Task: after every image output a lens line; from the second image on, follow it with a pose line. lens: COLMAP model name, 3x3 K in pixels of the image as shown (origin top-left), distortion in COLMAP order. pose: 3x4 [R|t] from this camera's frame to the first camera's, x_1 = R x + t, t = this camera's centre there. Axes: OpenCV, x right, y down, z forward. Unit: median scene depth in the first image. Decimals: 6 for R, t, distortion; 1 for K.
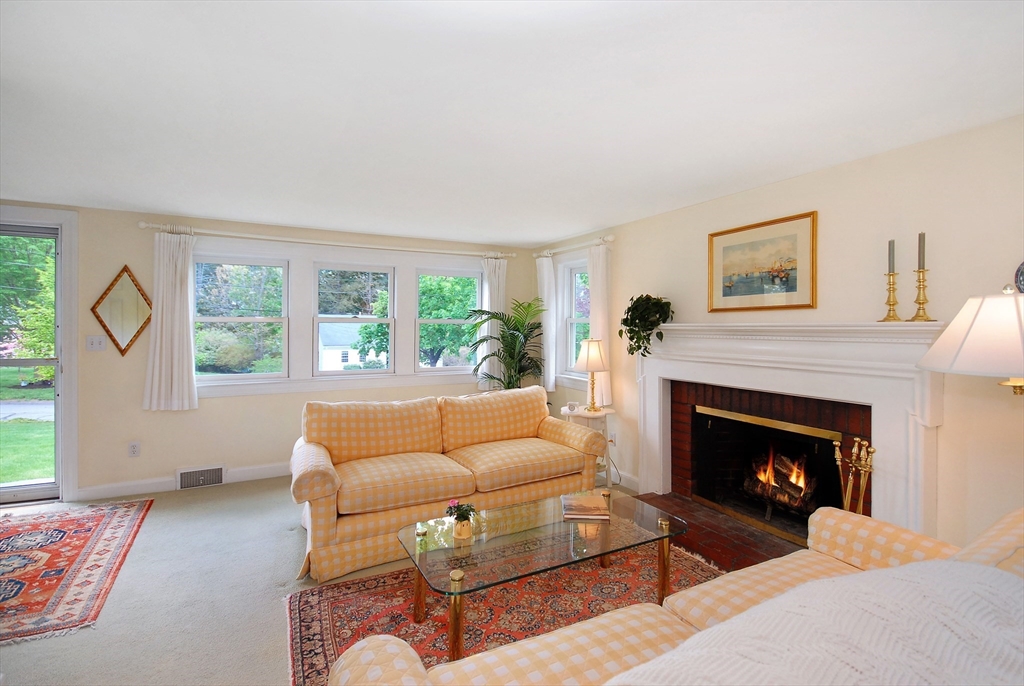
lens RADIAL K [[462.9, 0, 508.2], [0, 462.9, 328.3], [0, 0, 1]] dist [-0.002230, -0.000176]
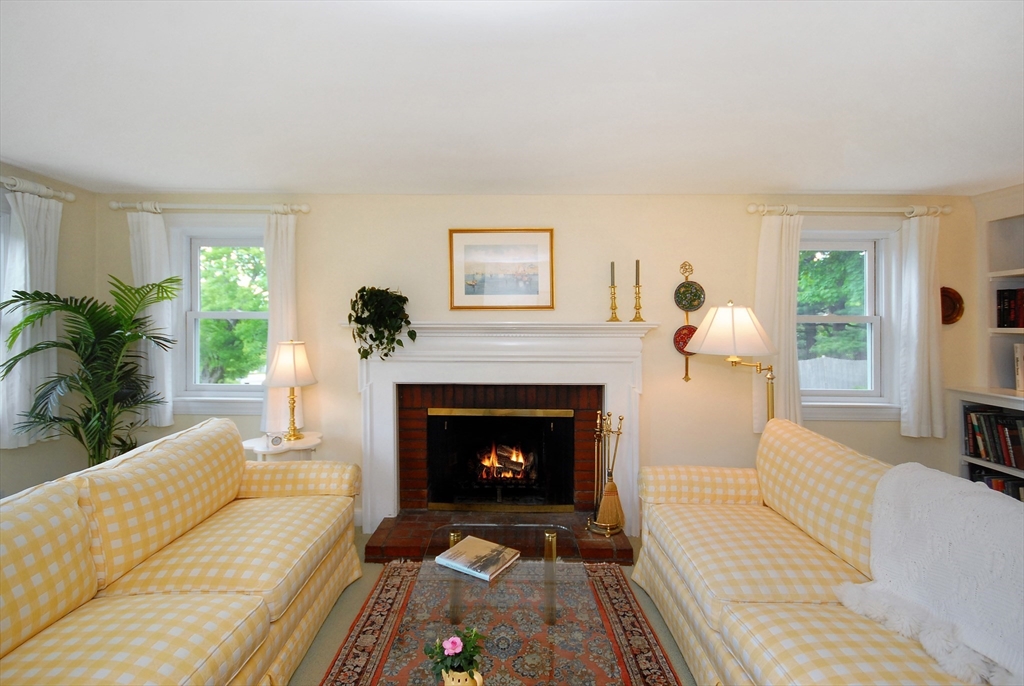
lens RADIAL K [[462.9, 0, 508.2], [0, 462.9, 328.3], [0, 0, 1]] dist [-0.002230, -0.000176]
pose [[0.485978, -0.007853, 0.873936, -0.364929], [0.000144, 0.999960, 0.008905, -0.004639], [-0.873971, -0.004202, 0.485960, 0.433669]]
